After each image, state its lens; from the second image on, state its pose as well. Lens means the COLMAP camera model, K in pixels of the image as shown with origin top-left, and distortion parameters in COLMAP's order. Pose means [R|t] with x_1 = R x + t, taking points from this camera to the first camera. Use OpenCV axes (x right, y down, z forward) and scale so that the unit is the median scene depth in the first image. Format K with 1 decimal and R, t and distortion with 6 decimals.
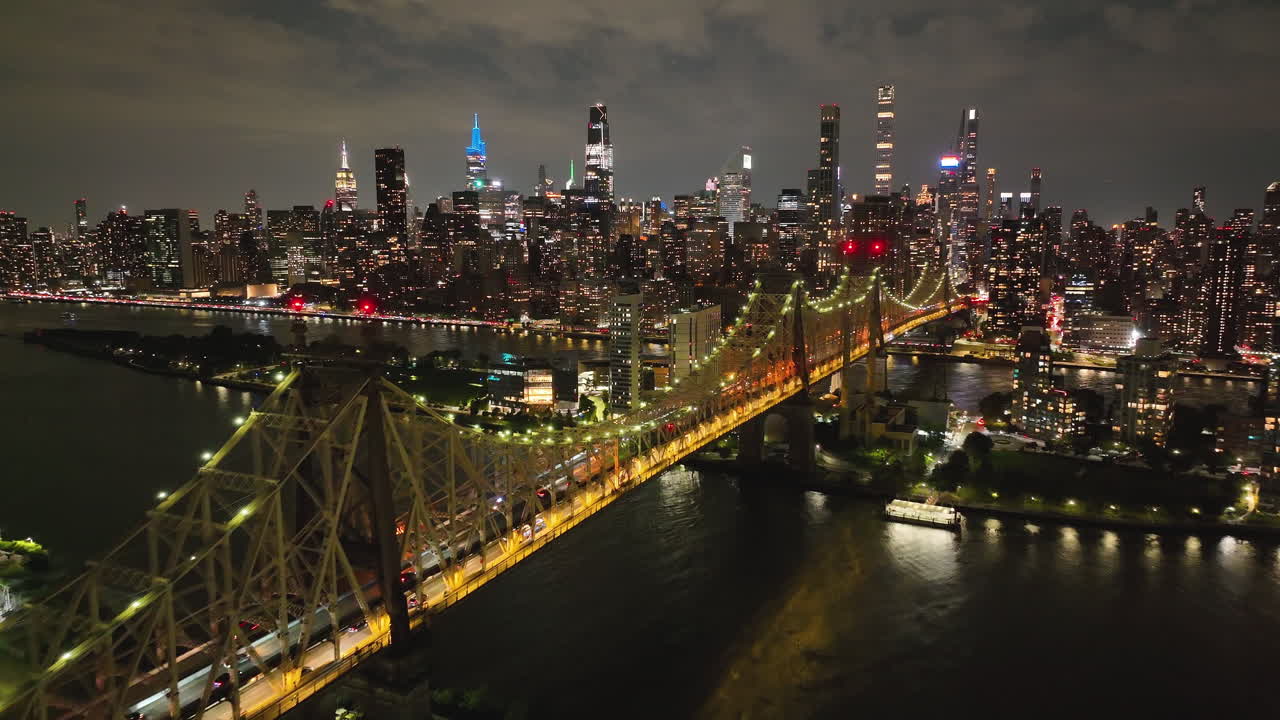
lens RADIAL K [[890.9, 0, 639.7], [0, 890.9, 357.2], [0, 0, 1]] dist [-0.003682, 0.002387]
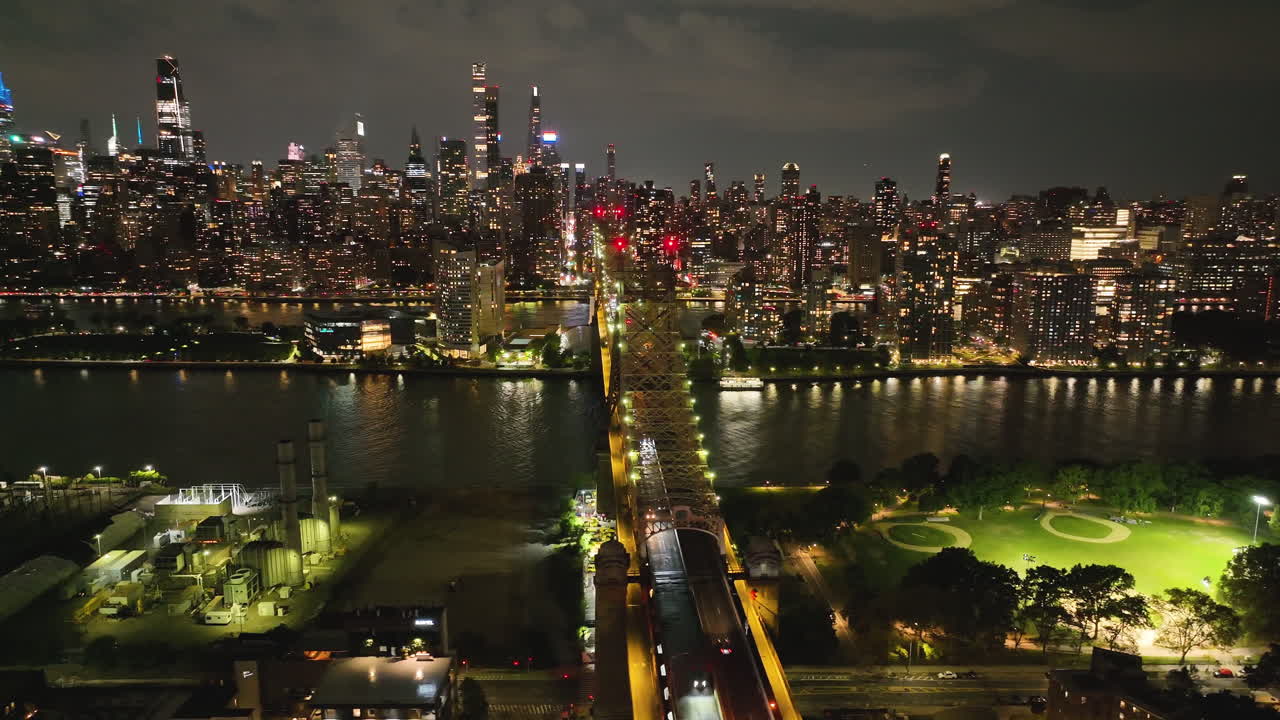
lens RADIAL K [[890.9, 0, 640.1], [0, 890.9, 362.1], [0, 0, 1]] dist [-0.003682, 0.002387]
pose [[0.869808, -0.084552, 0.486092, -0.189339], [0.063419, 0.996194, 0.059800, 0.010884], [-0.489298, -0.021187, 0.871860, -0.086459]]
